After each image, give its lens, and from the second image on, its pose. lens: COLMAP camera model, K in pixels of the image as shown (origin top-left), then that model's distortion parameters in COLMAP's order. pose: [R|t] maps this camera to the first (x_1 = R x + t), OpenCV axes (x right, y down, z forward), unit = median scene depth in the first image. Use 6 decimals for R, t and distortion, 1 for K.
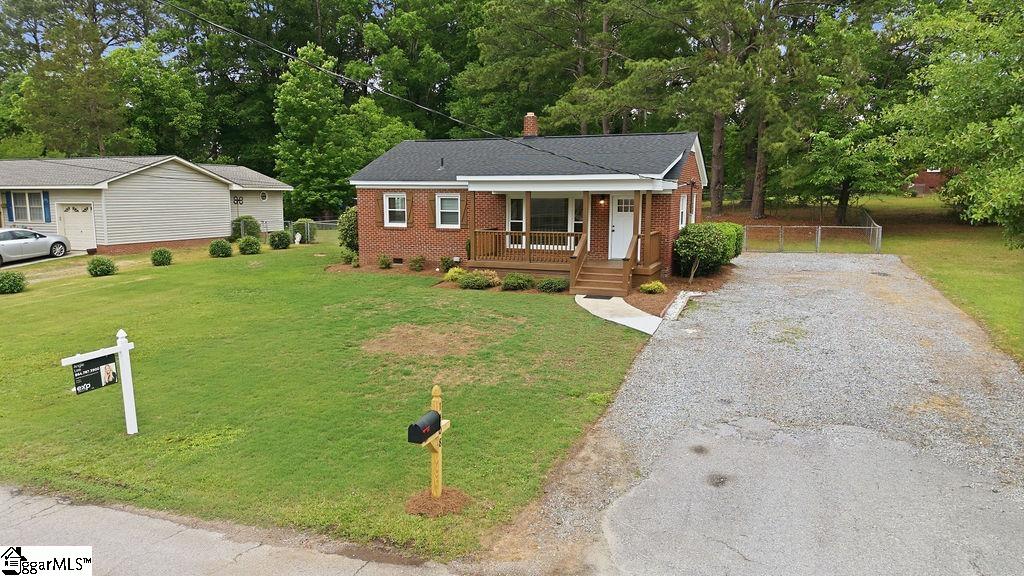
lens RADIAL K [[678.4, 0, 512.8], [0, 678.4, 292.1], [0, 0, 1]] dist [0.028176, -0.013643]
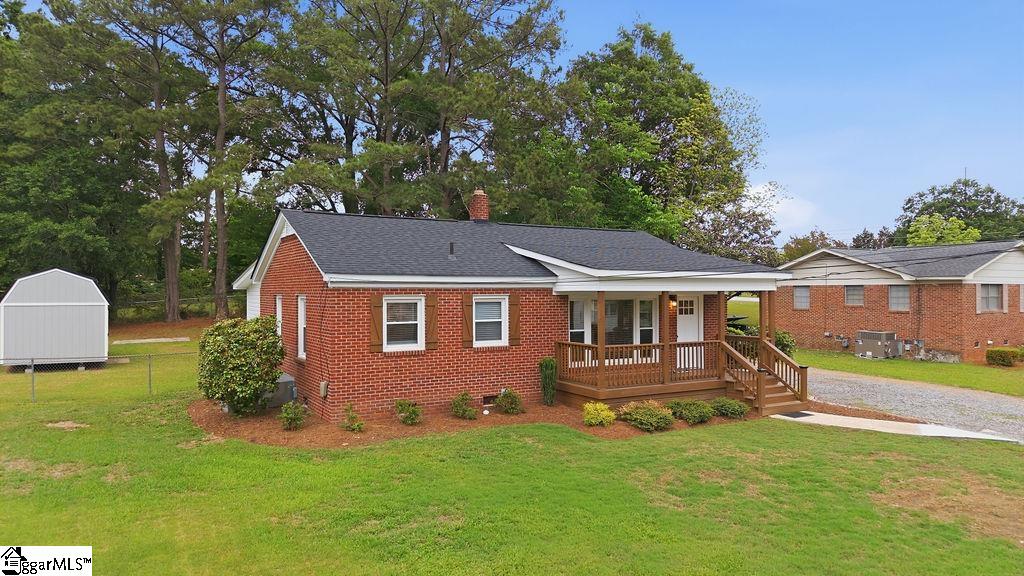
lens RADIAL K [[678.4, 0, 509.3], [0, 678.4, 288.0], [0, 0, 1]] dist [0.028176, -0.013643]
pose [[0.591107, 0.001748, 0.806591, -0.652292], [0.117419, 0.989159, -0.088194, -0.095309], [-0.798001, 0.146841, 0.584493, 0.622264]]
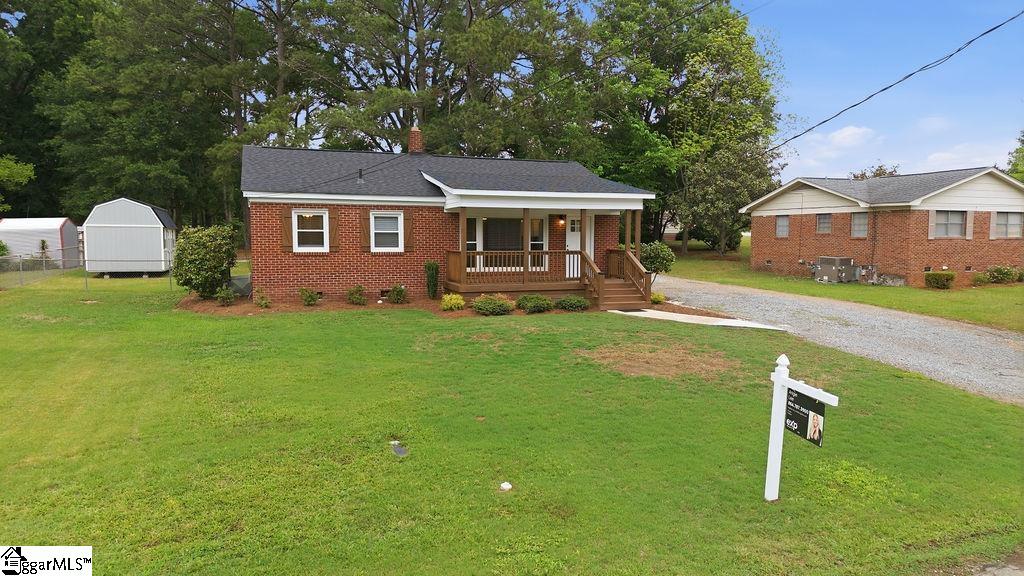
lens RADIAL K [[678.4, 0, 514.8], [0, 678.4, 289.1], [0, 0, 1]] dist [0.028176, -0.013643]
pose [[0.722877, -0.052932, 0.688946, -0.595094], [0.096788, 0.994988, -0.025110, -0.012077], [-0.684164, 0.084833, 0.724377, 0.299607]]
